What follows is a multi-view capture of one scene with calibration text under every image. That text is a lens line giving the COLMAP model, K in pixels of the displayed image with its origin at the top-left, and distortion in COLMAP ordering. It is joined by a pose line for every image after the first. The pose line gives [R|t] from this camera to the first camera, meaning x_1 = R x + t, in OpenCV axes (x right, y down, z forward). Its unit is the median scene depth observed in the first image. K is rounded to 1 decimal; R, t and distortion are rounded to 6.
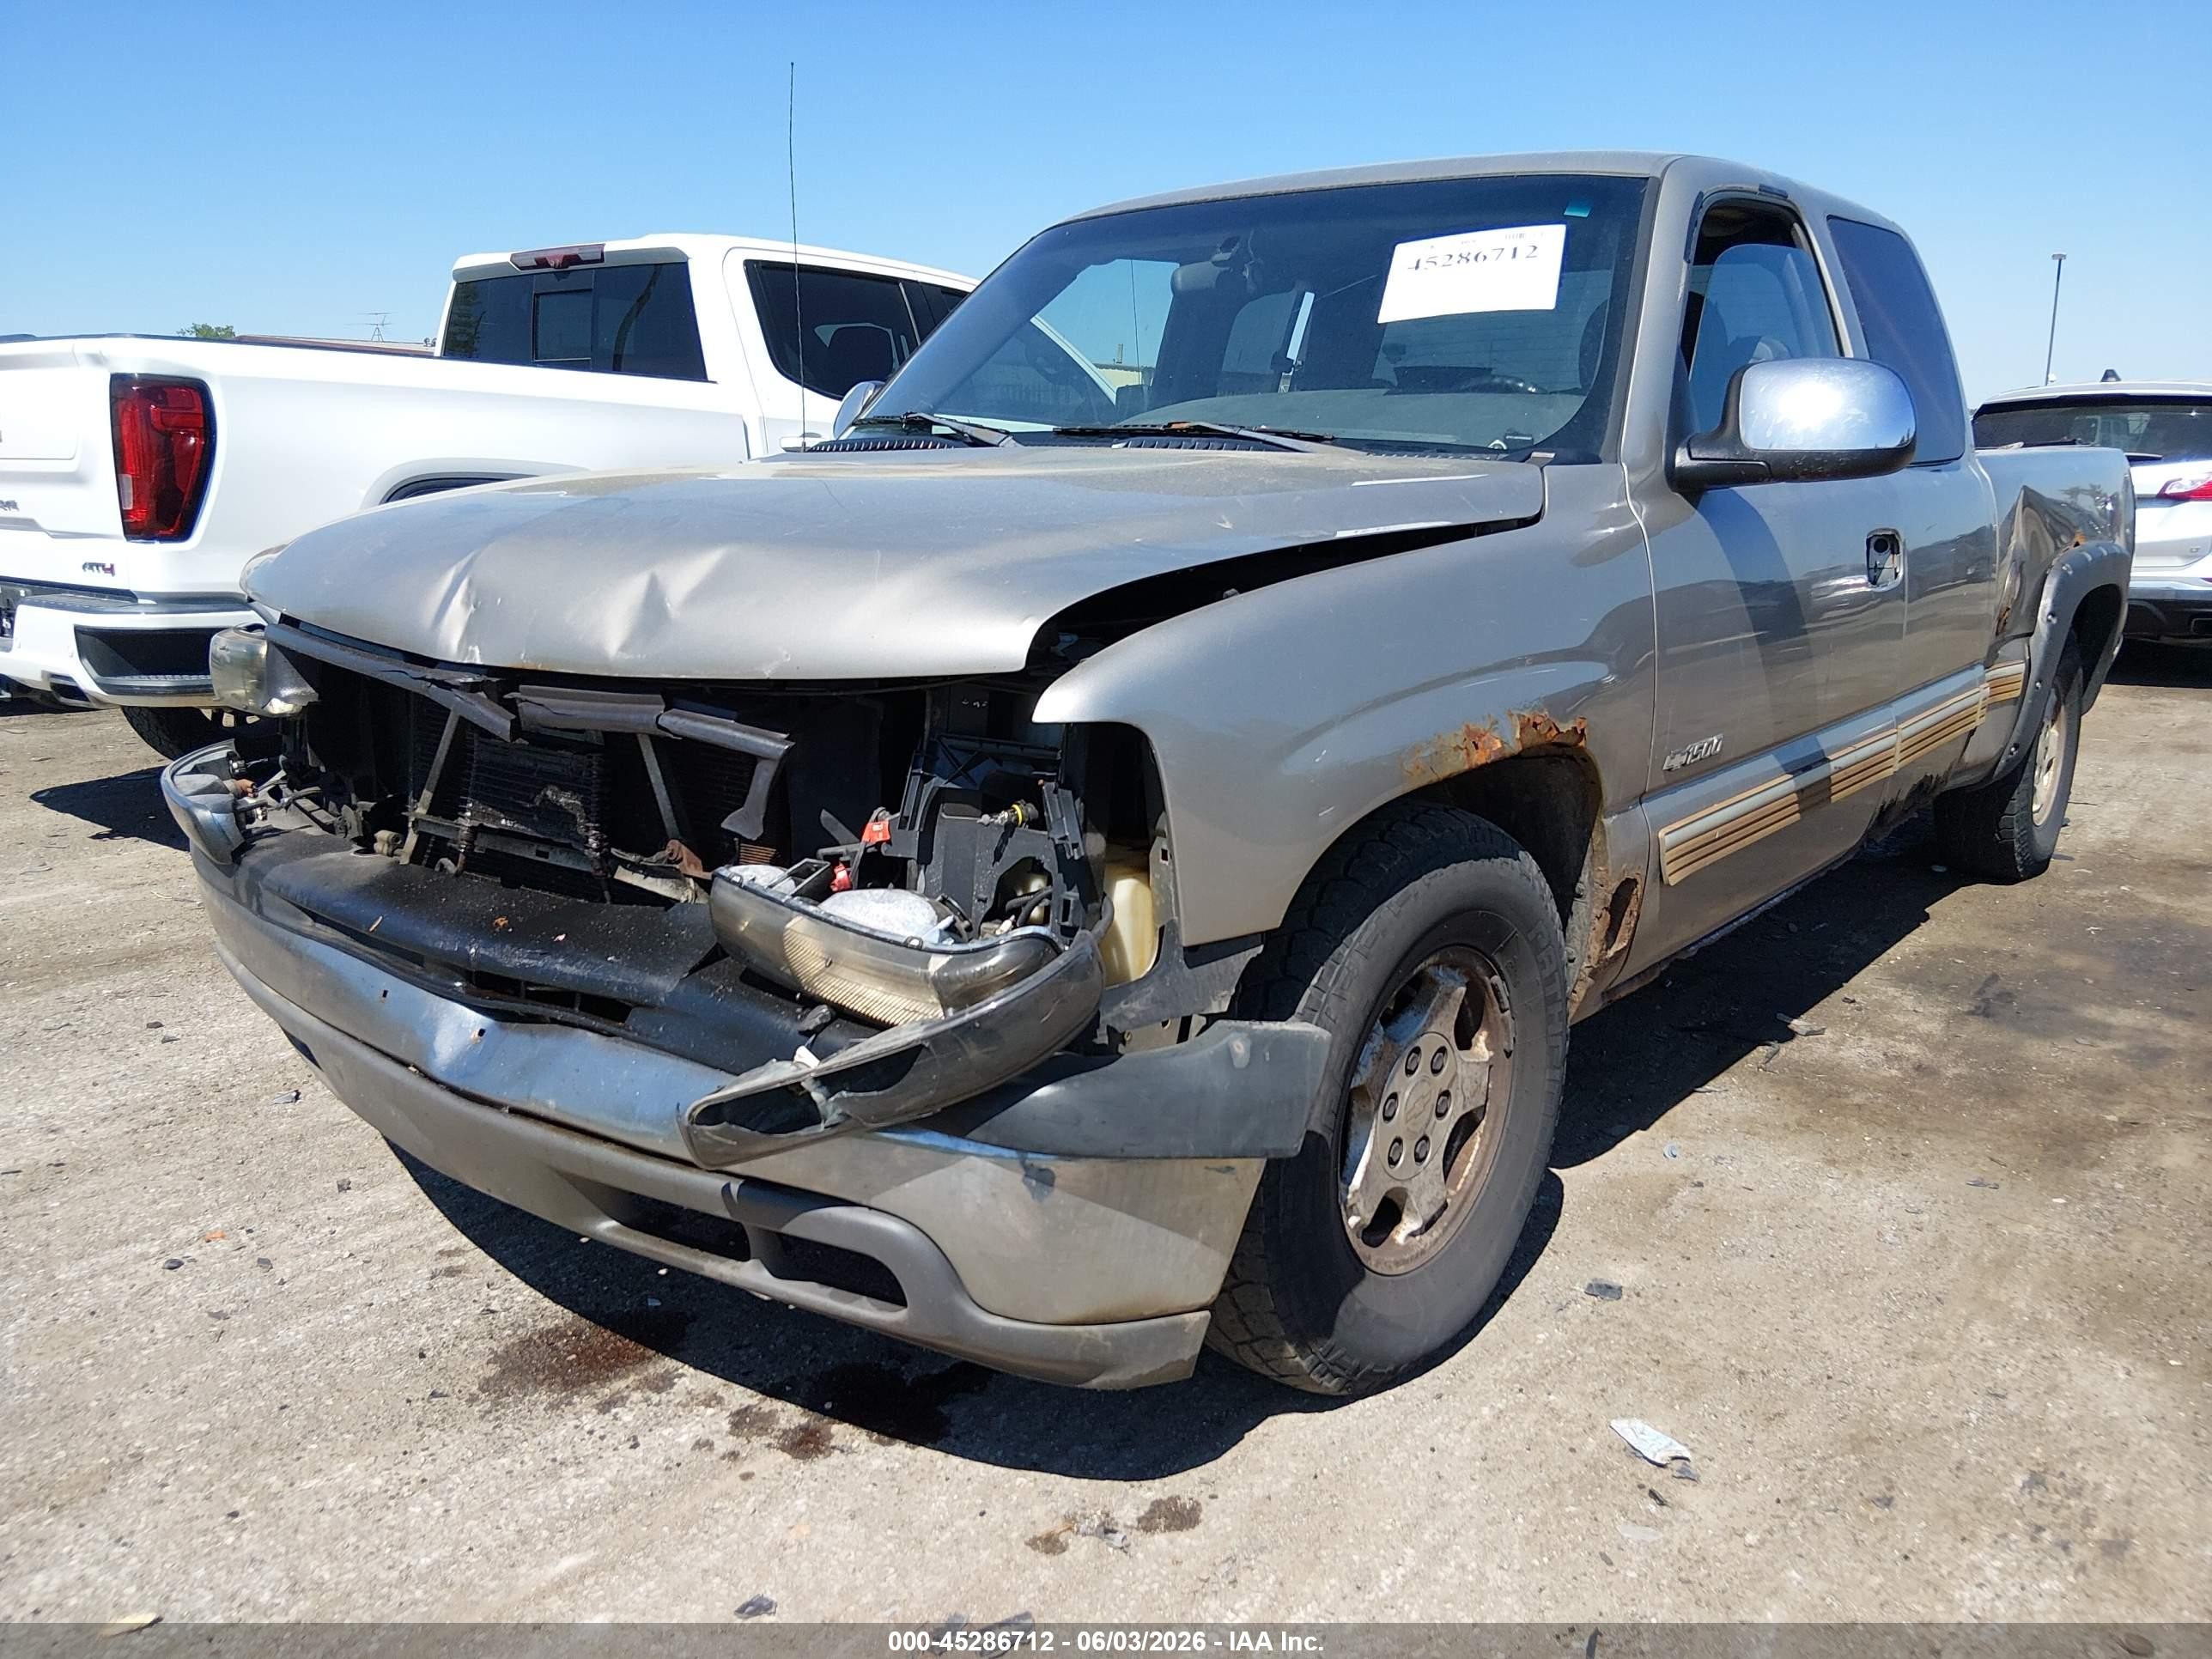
lens RADIAL K [[1680.6, 0, 1106.0], [0, 1680.6, 829.5], [0, 0, 1]] dist [0.121383, -0.198022]
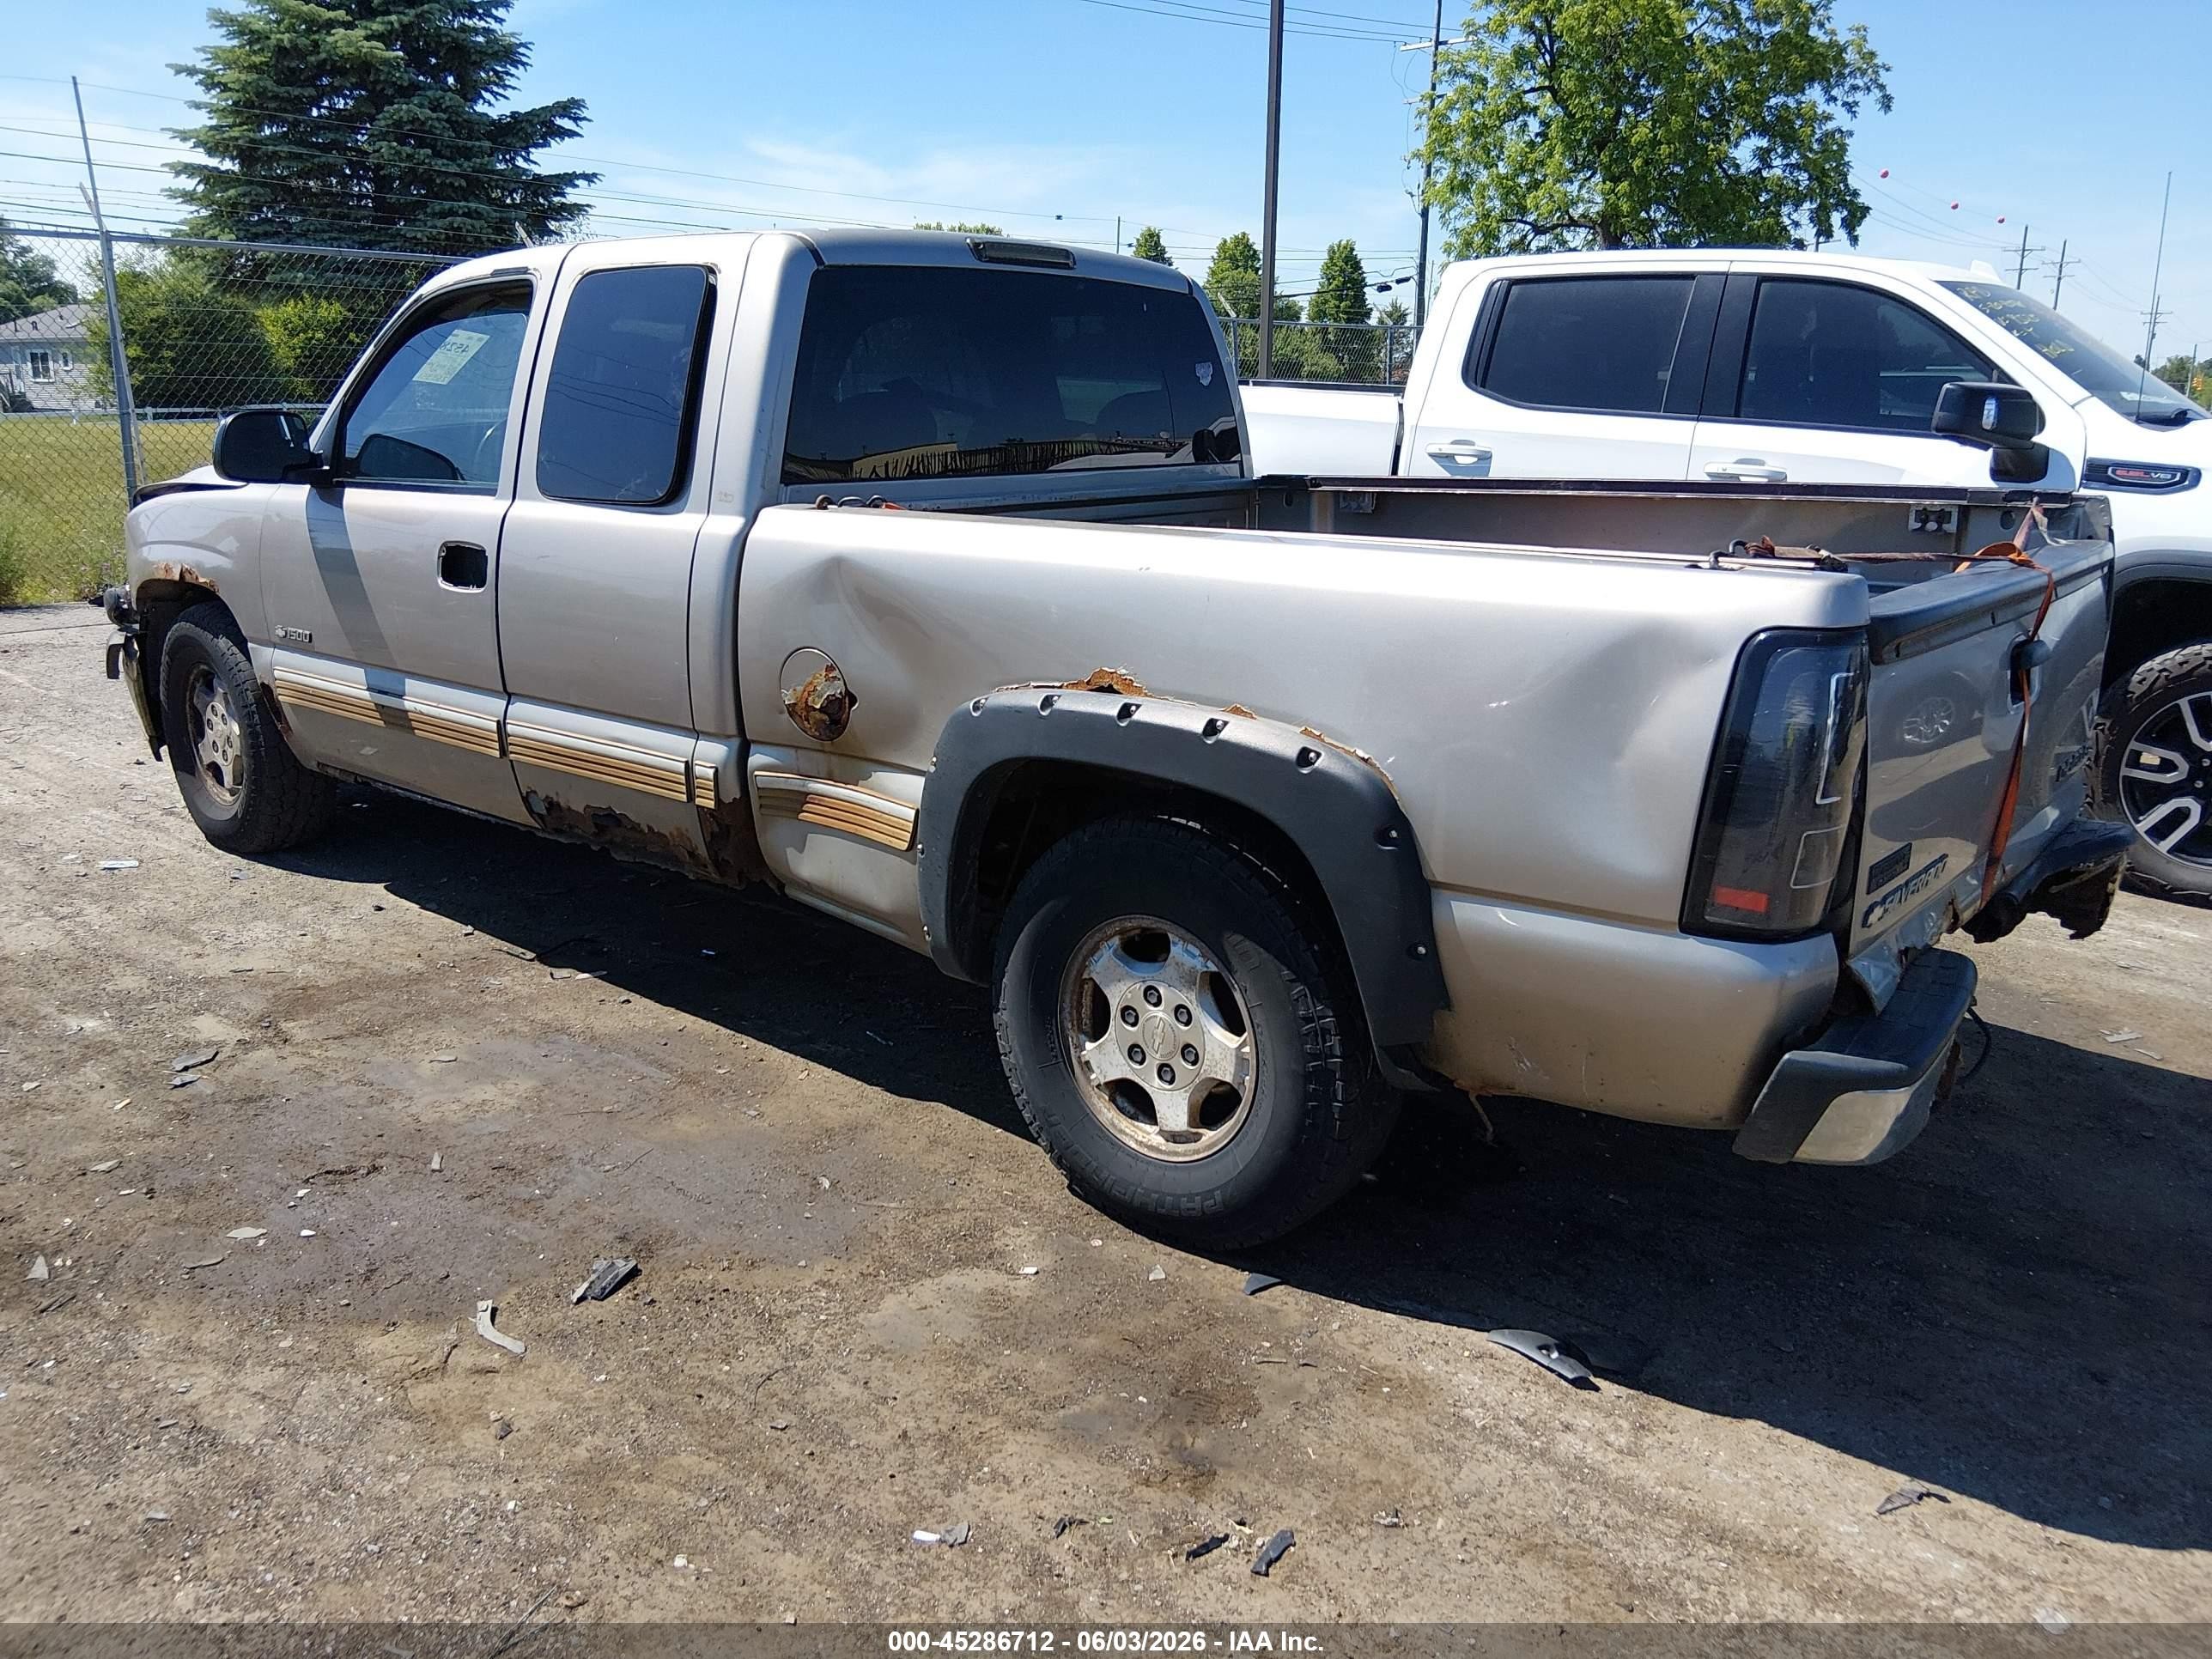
lens RADIAL K [[1674.6, 0, 1096.3], [0, 1674.6, 824.7], [0, 0, 1]] dist [0.102703, -0.183231]
pose [[-0.005410, 0.250779, -0.968029, 2.407245], [-0.233403, 0.940989, 0.245078, -0.556744], [0.972365, 0.227267, 0.053442, 2.039889]]
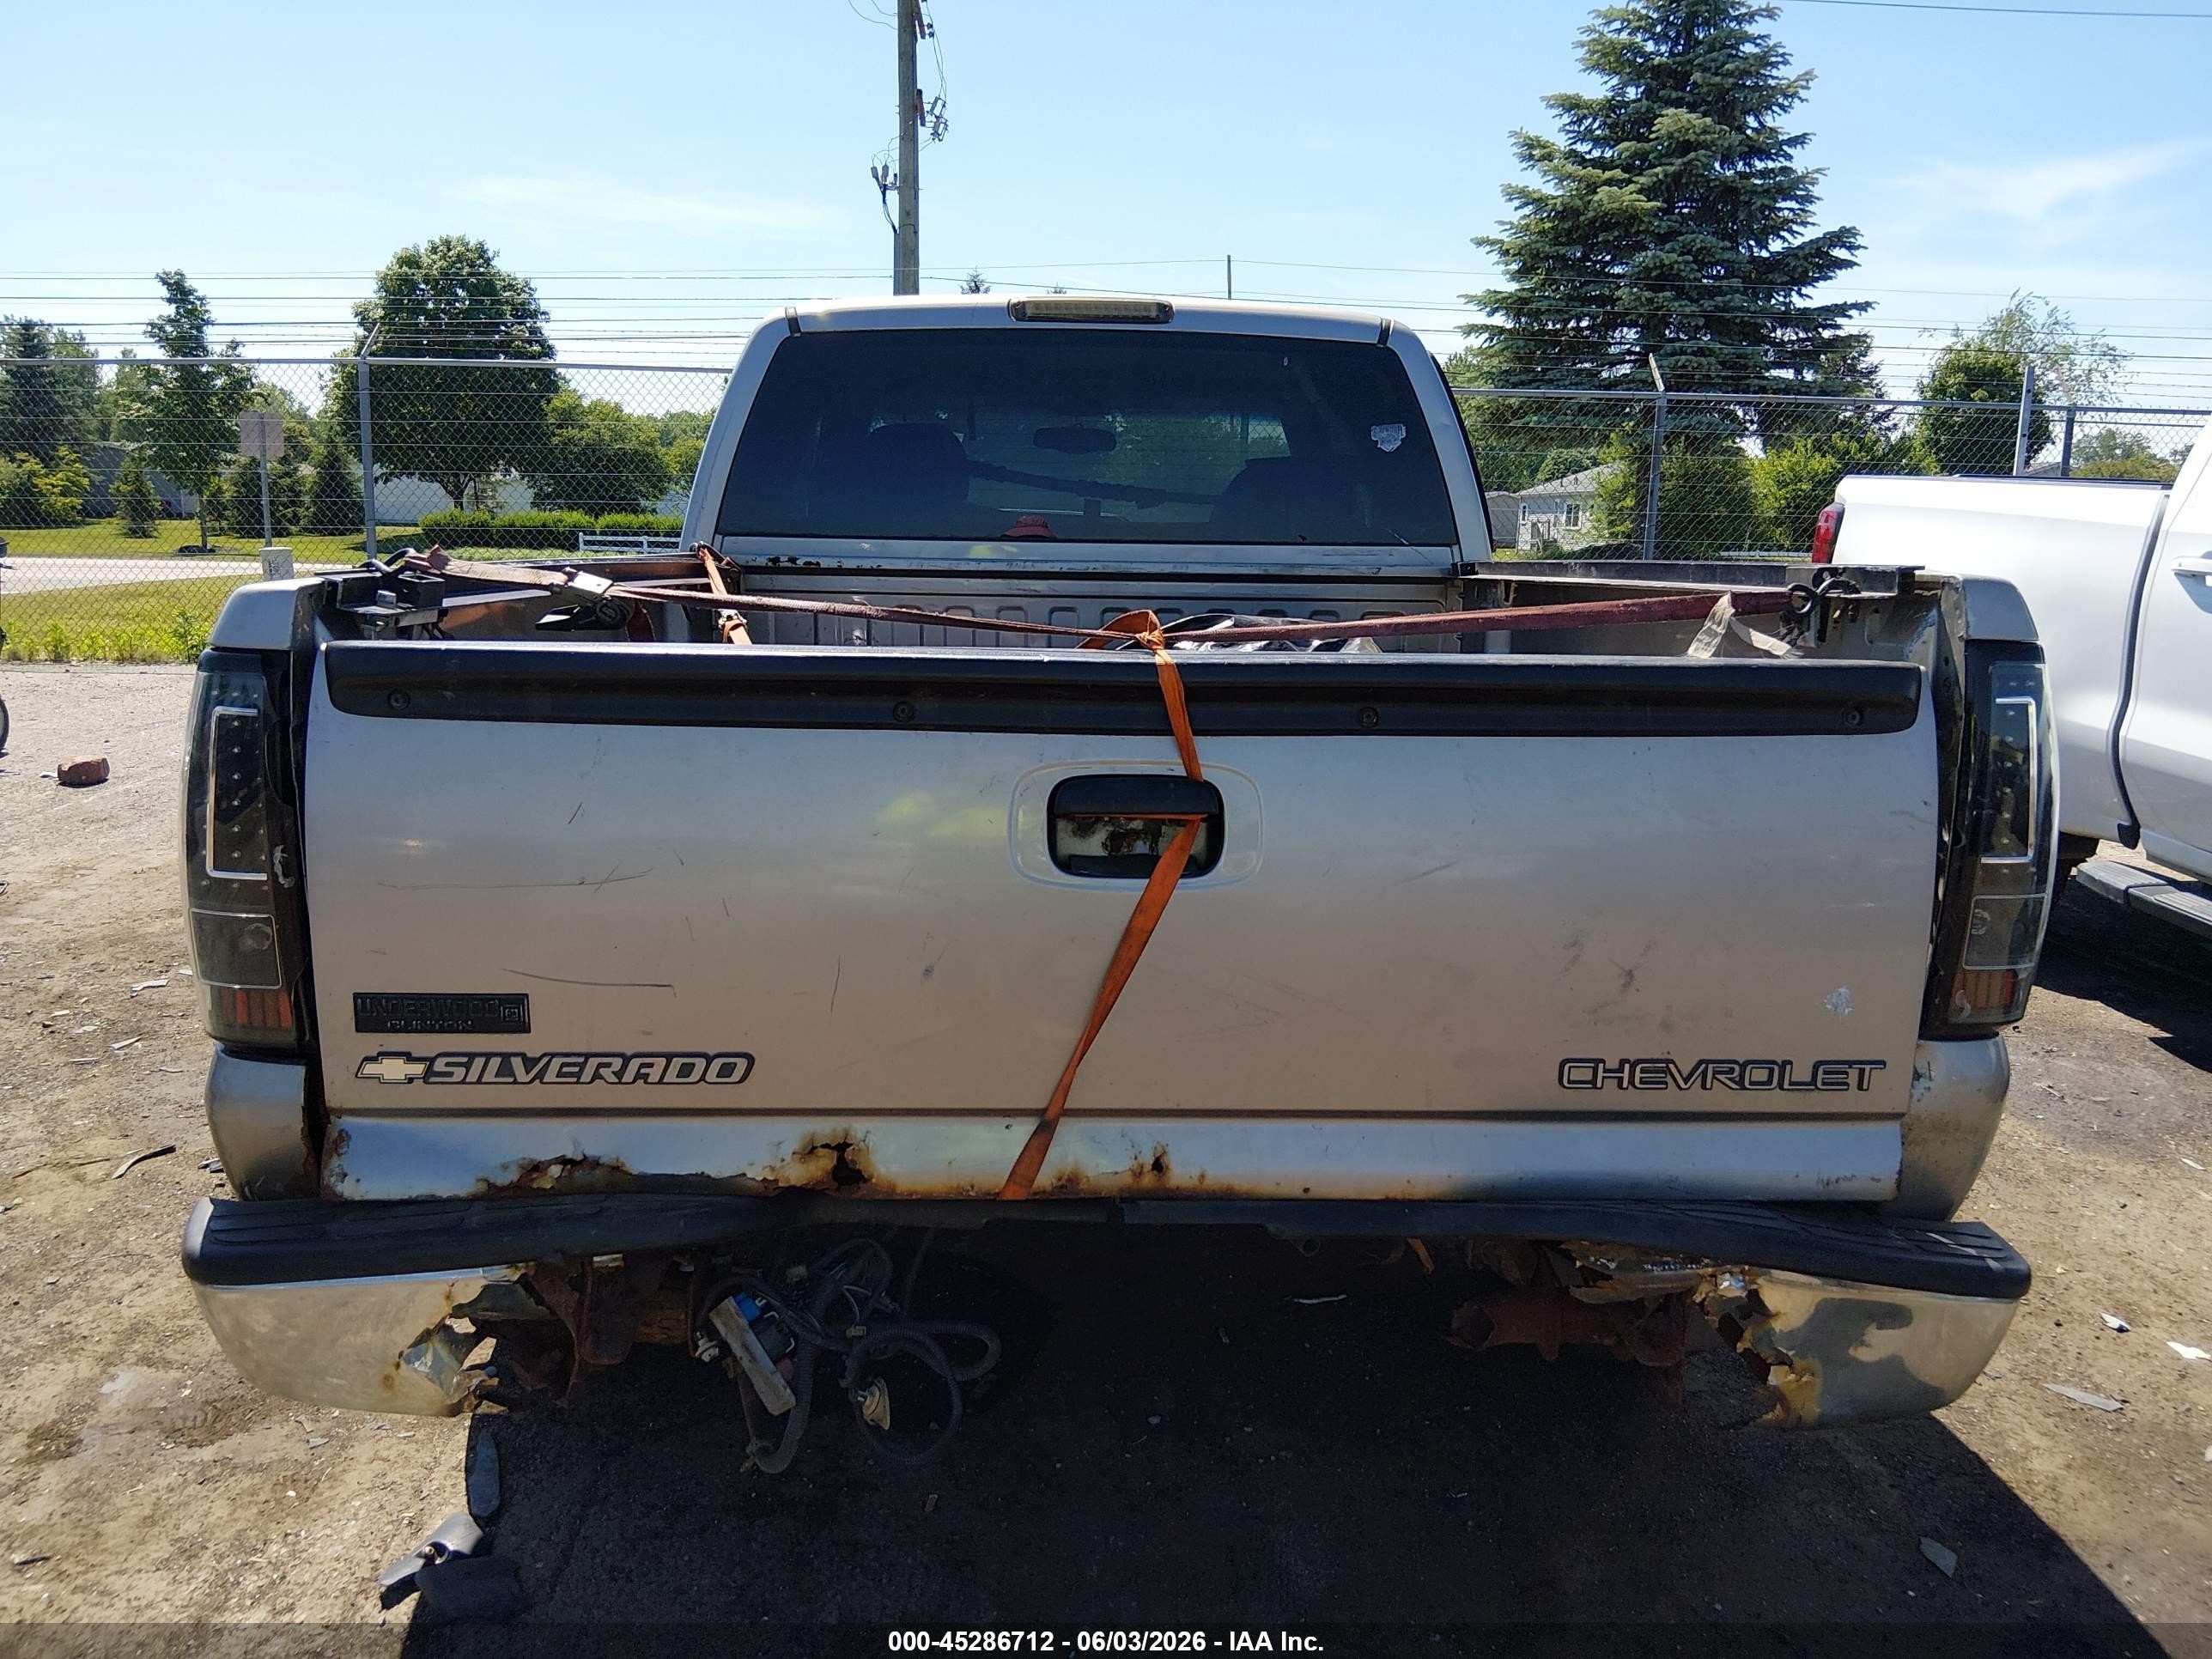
lens RADIAL K [[1674.6, 0, 1096.3], [0, 1674.6, 824.7], [0, 0, 1]] dist [0.102703, -0.183231]
pose [[-0.752807, 0.102696, -0.650180, 1.667105], [-0.167022, 0.925626, 0.339588, -0.762635], [0.636698, 0.364239, -0.679666, 3.216856]]
